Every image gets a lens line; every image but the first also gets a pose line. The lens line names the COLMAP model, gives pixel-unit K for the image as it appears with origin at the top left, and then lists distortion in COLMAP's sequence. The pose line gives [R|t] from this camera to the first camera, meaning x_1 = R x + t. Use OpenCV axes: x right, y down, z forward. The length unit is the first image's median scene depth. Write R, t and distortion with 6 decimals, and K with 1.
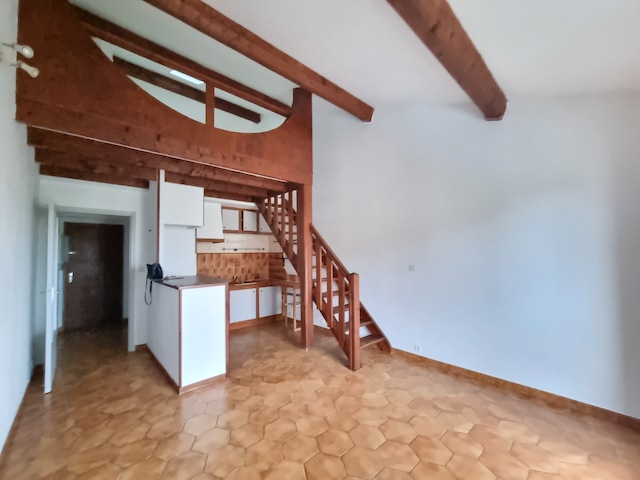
lens RADIAL K [[260.8, 0, 317.9], [0, 260.8, 244.0], [0, 0, 1]] dist [-0.002182, 0.000098]
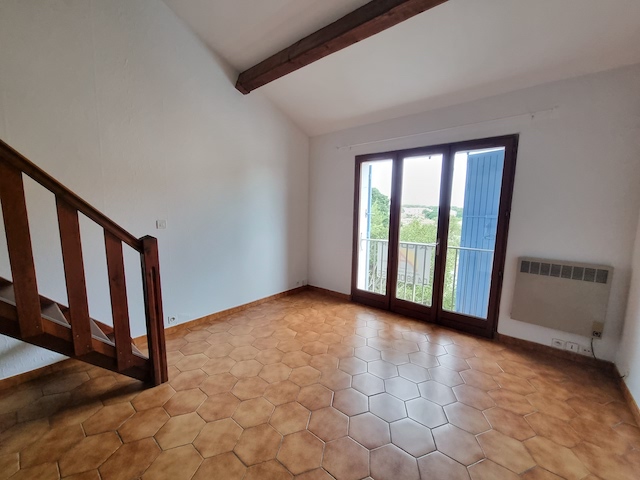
lens RADIAL K [[260.8, 0, 317.9], [0, 260.8, 244.0], [0, 0, 1]] dist [-0.002182, 0.000098]
pose [[-0.140482, -0.118740, 0.982937, -0.462759], [-0.046909, 0.992466, 0.113187, 0.039435], [-0.988971, -0.030208, -0.144993, 0.633580]]
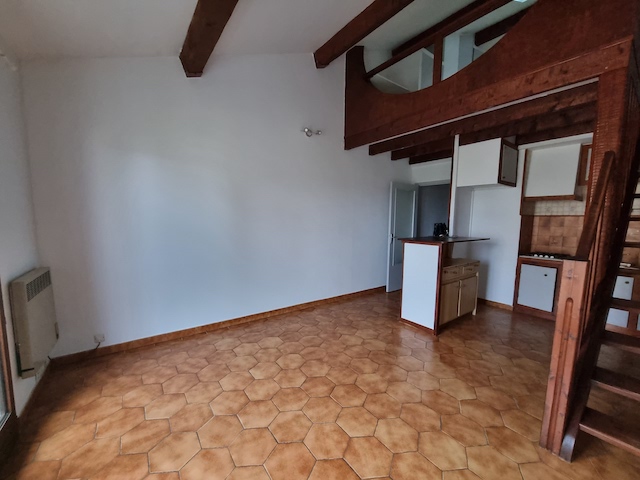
lens RADIAL K [[260.8, 0, 317.9], [0, 260.8, 244.0], [0, 0, 1]] dist [-0.002182, 0.000098]
pose [[-0.109349, 0.110698, -0.987820, 0.567241], [0.023322, 0.993792, 0.108786, 0.026902], [0.993730, -0.011142, -0.111252, 0.549898]]
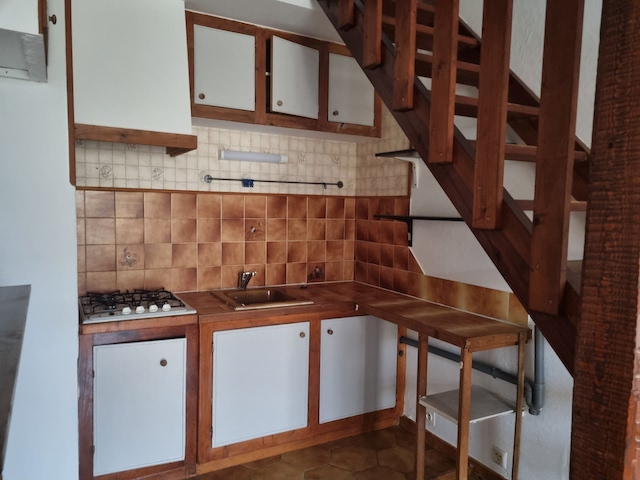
lens RADIAL K [[489.7, 0, 320.0], [0, 489.7, 240.0], [0, 0, 1]] dist [0.079880, 0.000116]
pose [[0.971355, 0.050866, -0.232126, -0.160950], [-0.024954, 0.993255, 0.113231, 0.034318], [0.236320, -0.104195, 0.966073, 0.739580]]
